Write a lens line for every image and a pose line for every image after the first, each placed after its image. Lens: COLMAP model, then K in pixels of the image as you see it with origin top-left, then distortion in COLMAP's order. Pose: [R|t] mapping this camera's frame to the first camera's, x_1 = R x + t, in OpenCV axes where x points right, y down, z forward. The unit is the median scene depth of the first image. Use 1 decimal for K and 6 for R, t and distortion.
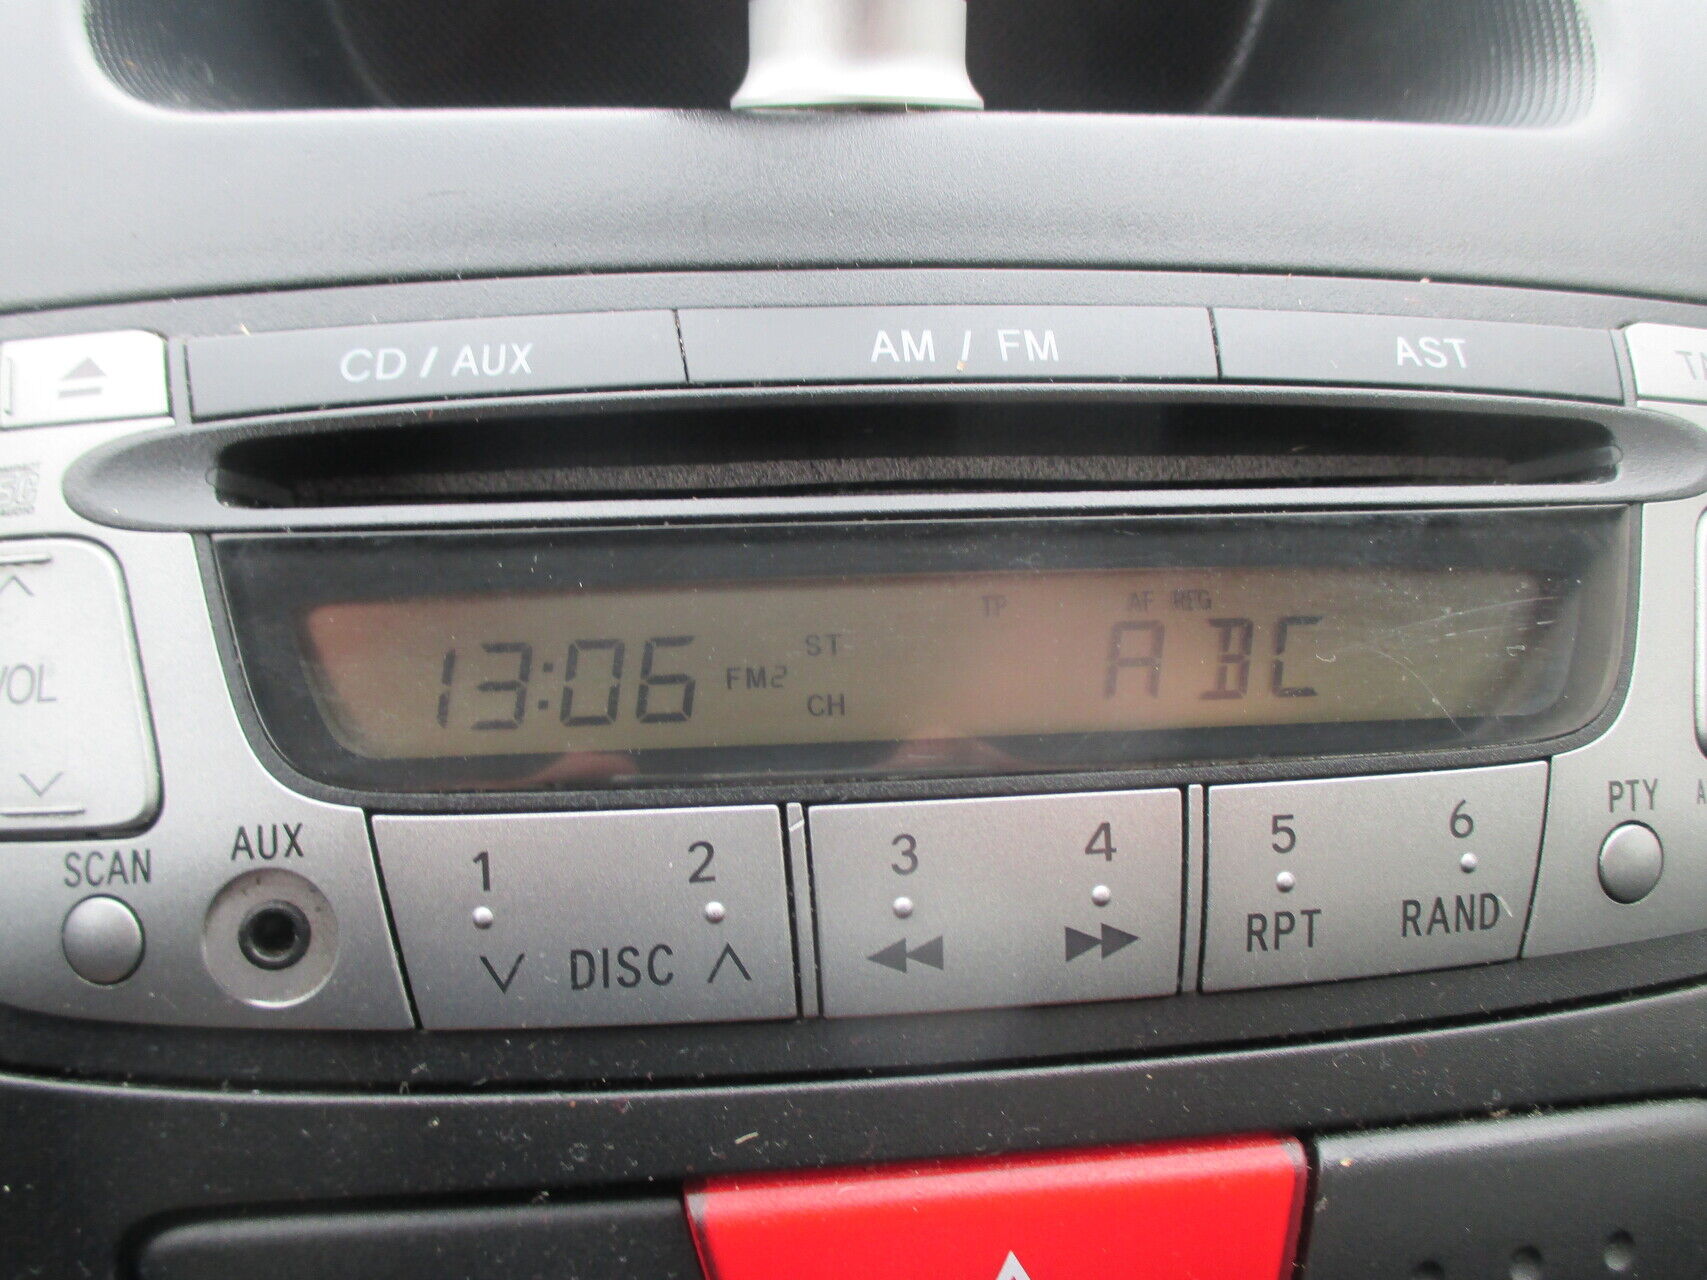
lens RADIAL K [[1412.7, 0, 853.5], [0, 1412.7, 640.0], [0, 0, 1]] dist [-0.039192, 0.000740]
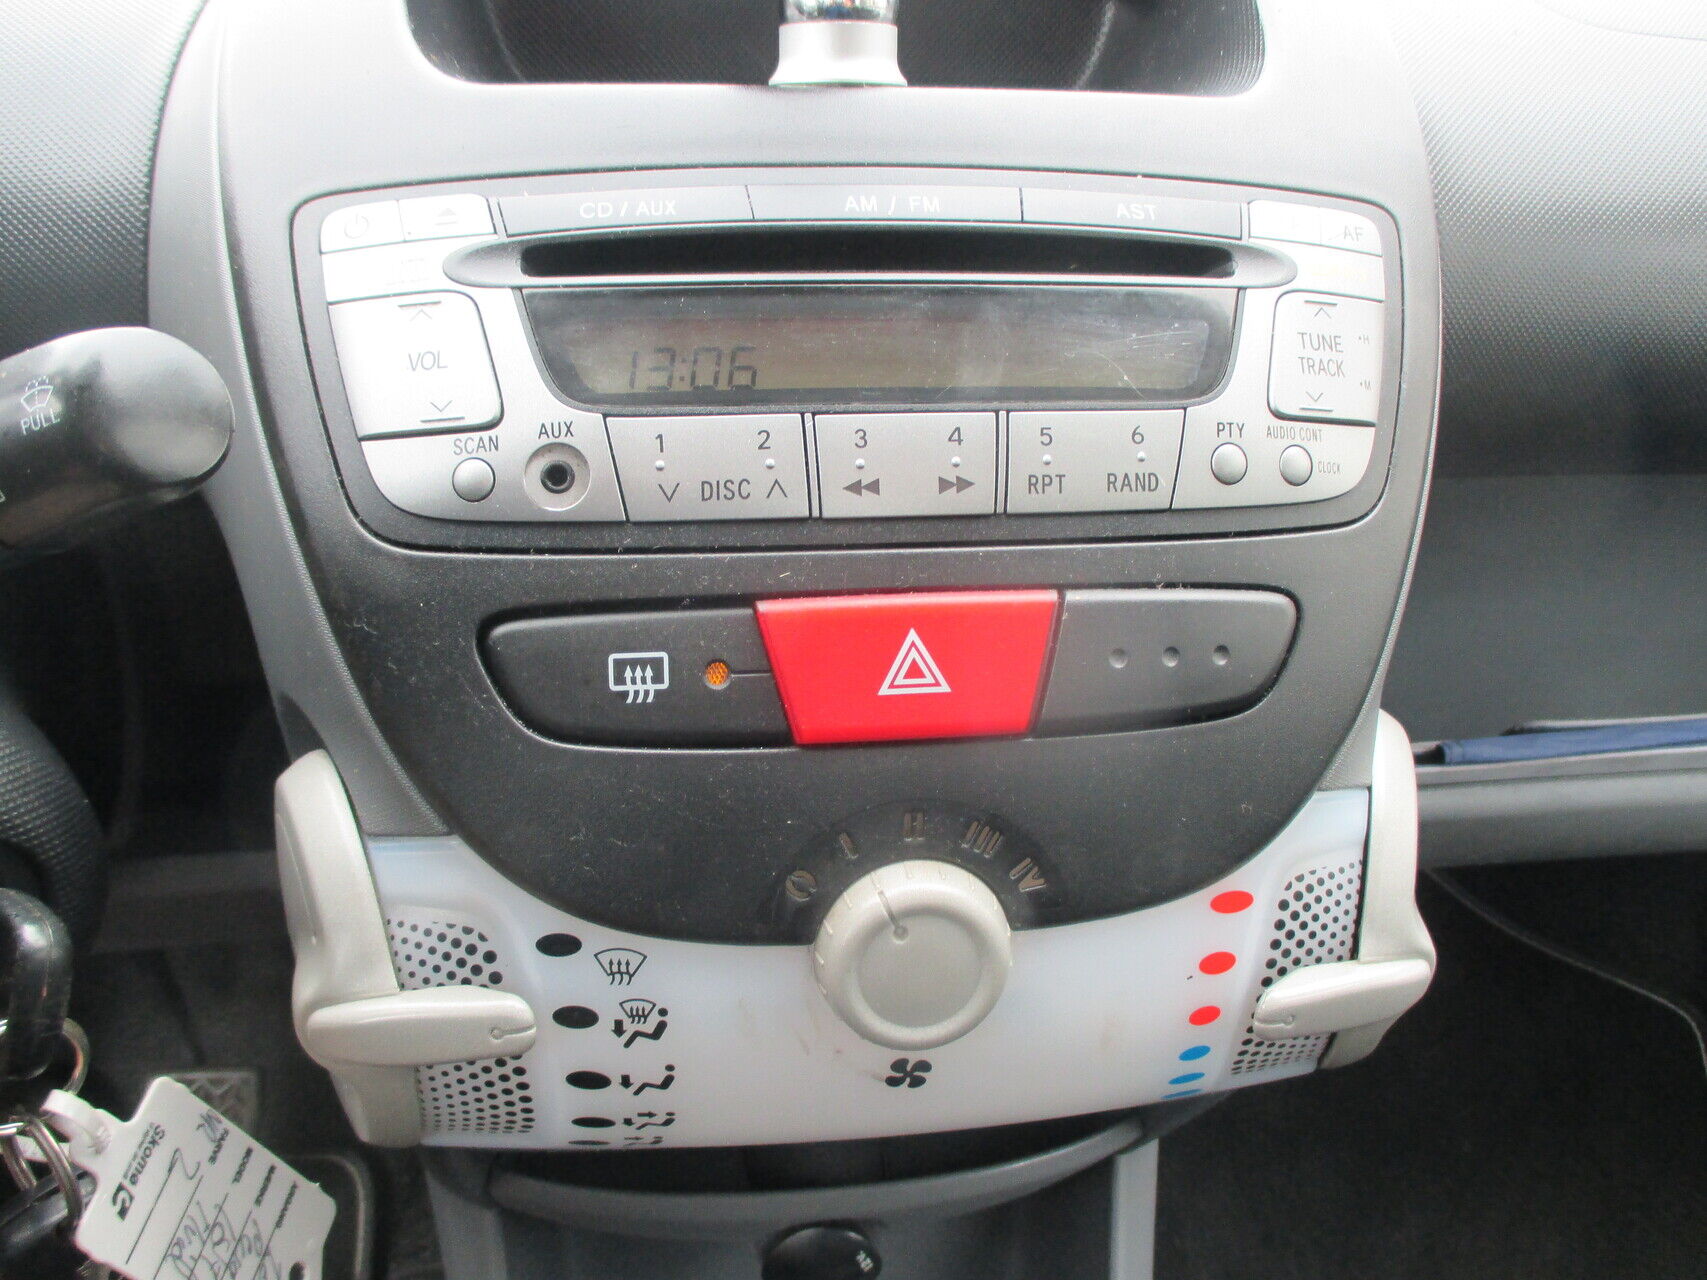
lens RADIAL K [[1412.7, 0, 853.5], [0, 1412.7, 640.0], [0, 0, 1]] dist [-0.039192, 0.000740]
pose [[0.999921, -0.000282, 0.012568, -0.000908], [0.000252, 0.999997, 0.002394, 0.429800], [-0.012569, -0.002391, 0.999918, -1.052495]]
